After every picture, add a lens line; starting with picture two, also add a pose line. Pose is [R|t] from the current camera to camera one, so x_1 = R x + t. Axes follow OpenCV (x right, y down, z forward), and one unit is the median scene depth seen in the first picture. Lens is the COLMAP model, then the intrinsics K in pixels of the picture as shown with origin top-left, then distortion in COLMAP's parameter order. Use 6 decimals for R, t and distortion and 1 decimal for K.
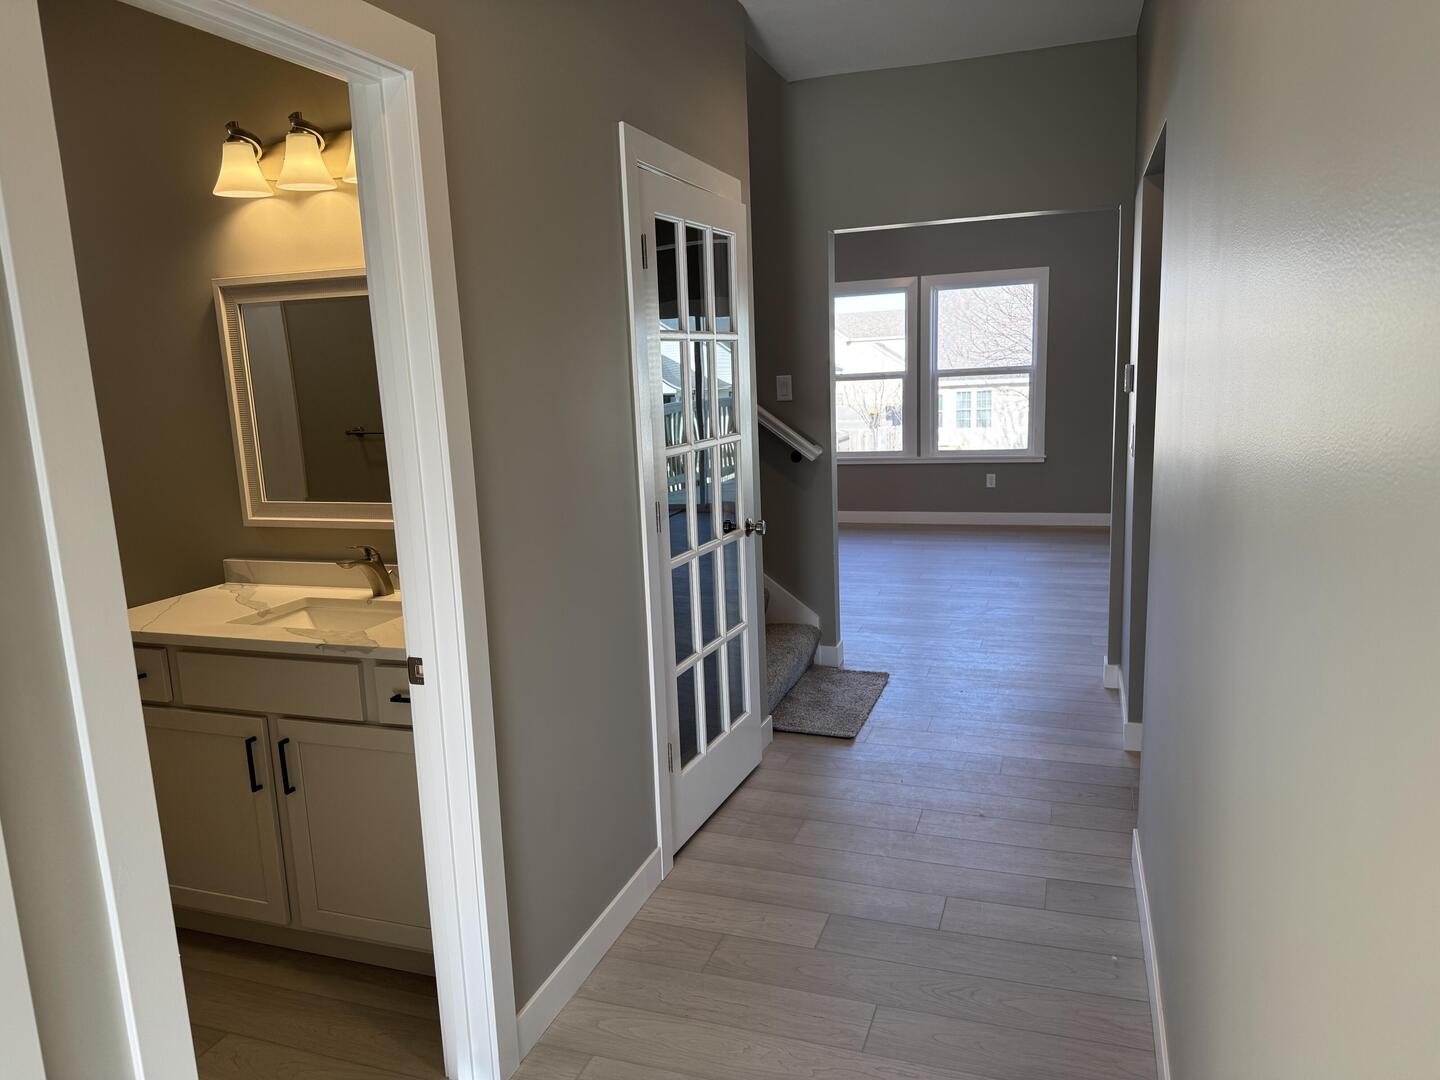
lens RADIAL K [[999.0, 0, 693.4], [0, 999.0, 536.2], [0, 0, 1]] dist [0.122508, -0.181002]
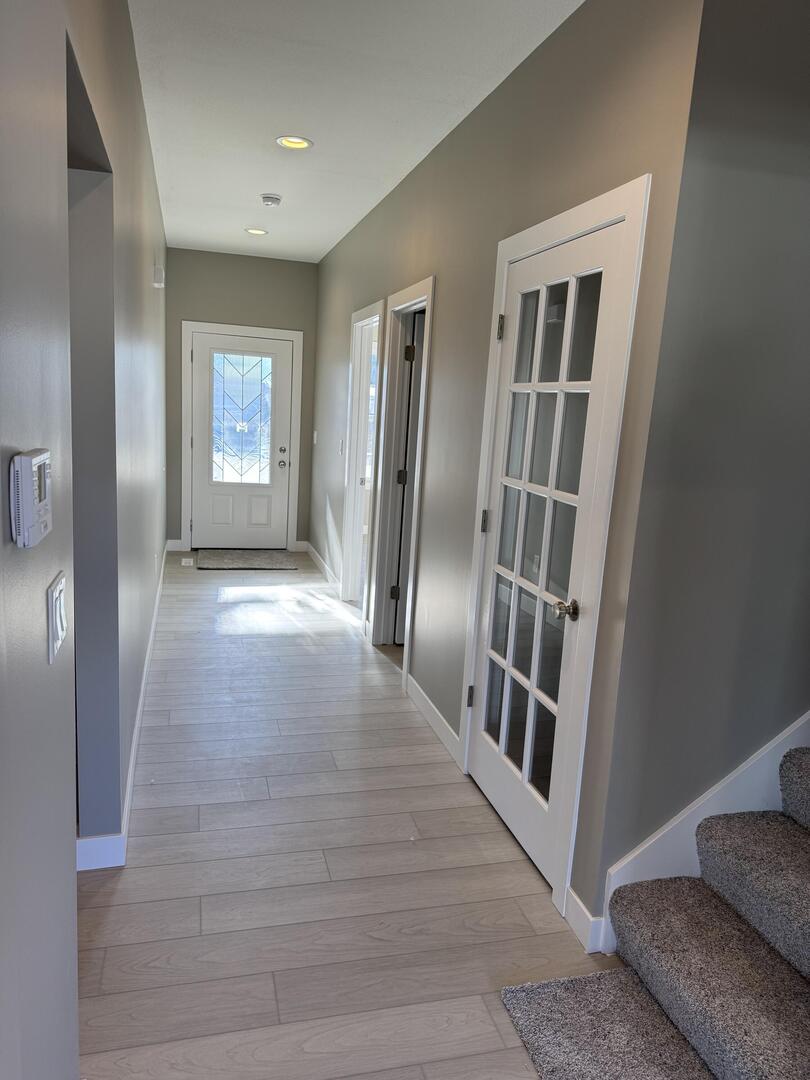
lens RADIAL K [[749.2, 0, 405.0], [0, 749.2, 540.0], [0, 0, 1]] dist [0.122508, -0.181002]
pose [[-0.811454, 0.094470, -0.576730, 0.610330], [-0.134825, 0.929967, 0.342028, -0.310071], [0.568652, 0.355297, -0.741889, 1.610257]]
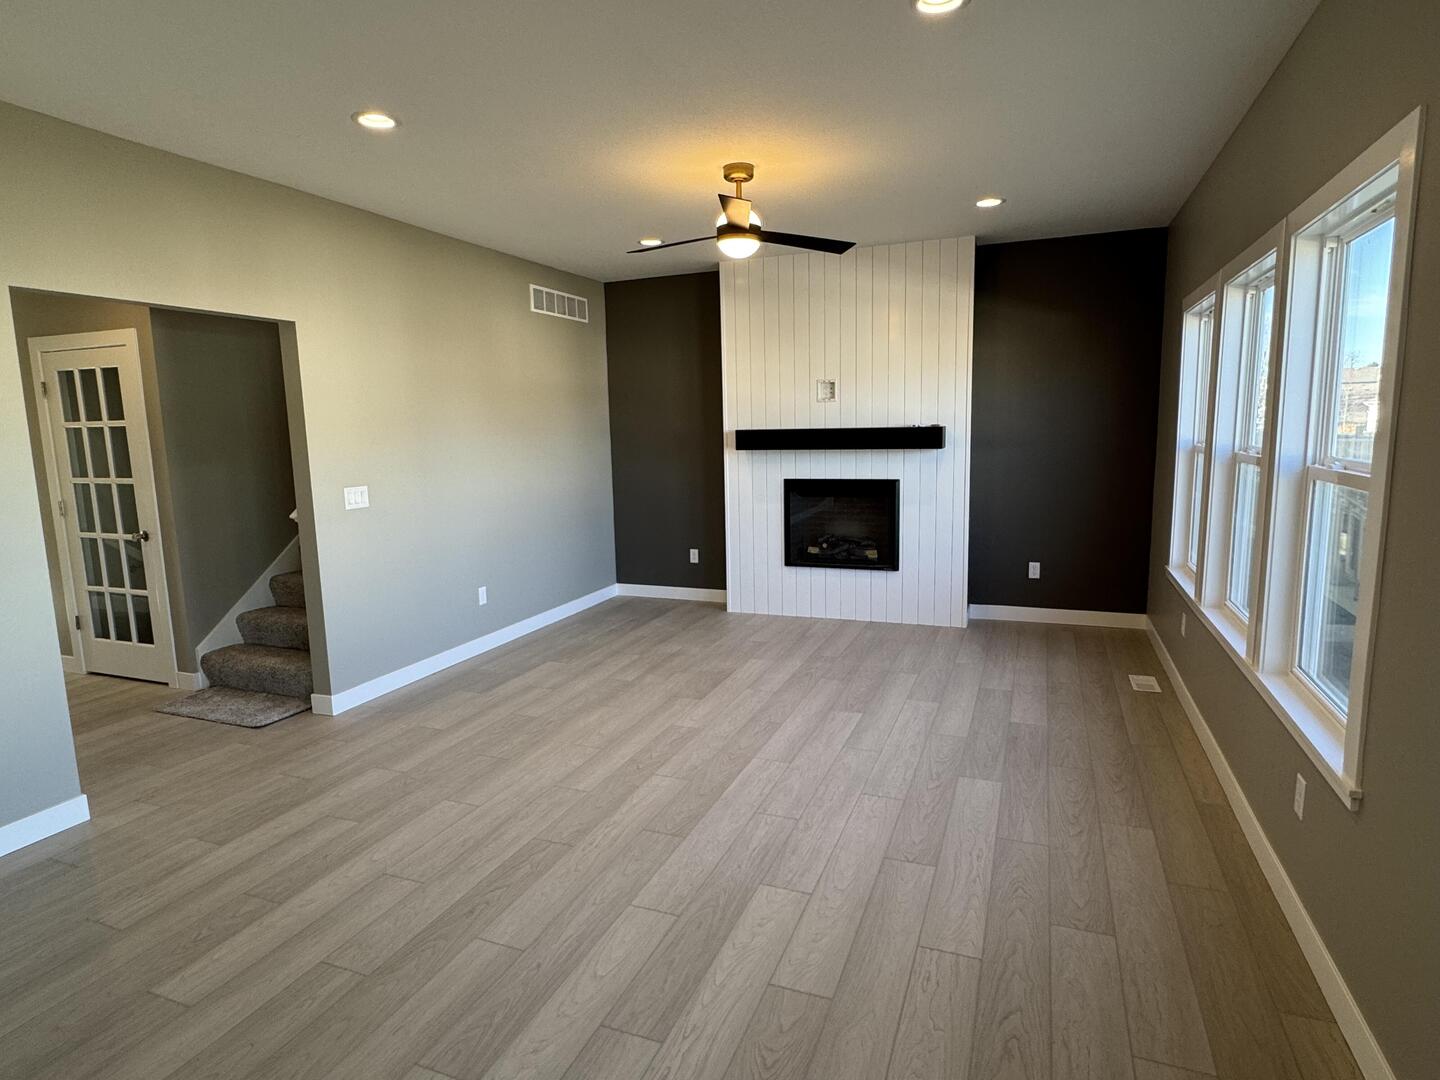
lens RADIAL K [[802.4, 0, 720.0], [0, 802.4, 540.0], [0, 0, 1]] dist [-0.002187, -0.000724]
pose [[-0.023778, 0.181876, -0.983034, 1.562857], [-0.155255, 0.970710, 0.183351, -0.464217], [0.987588, 0.156981, 0.005155, 2.276262]]
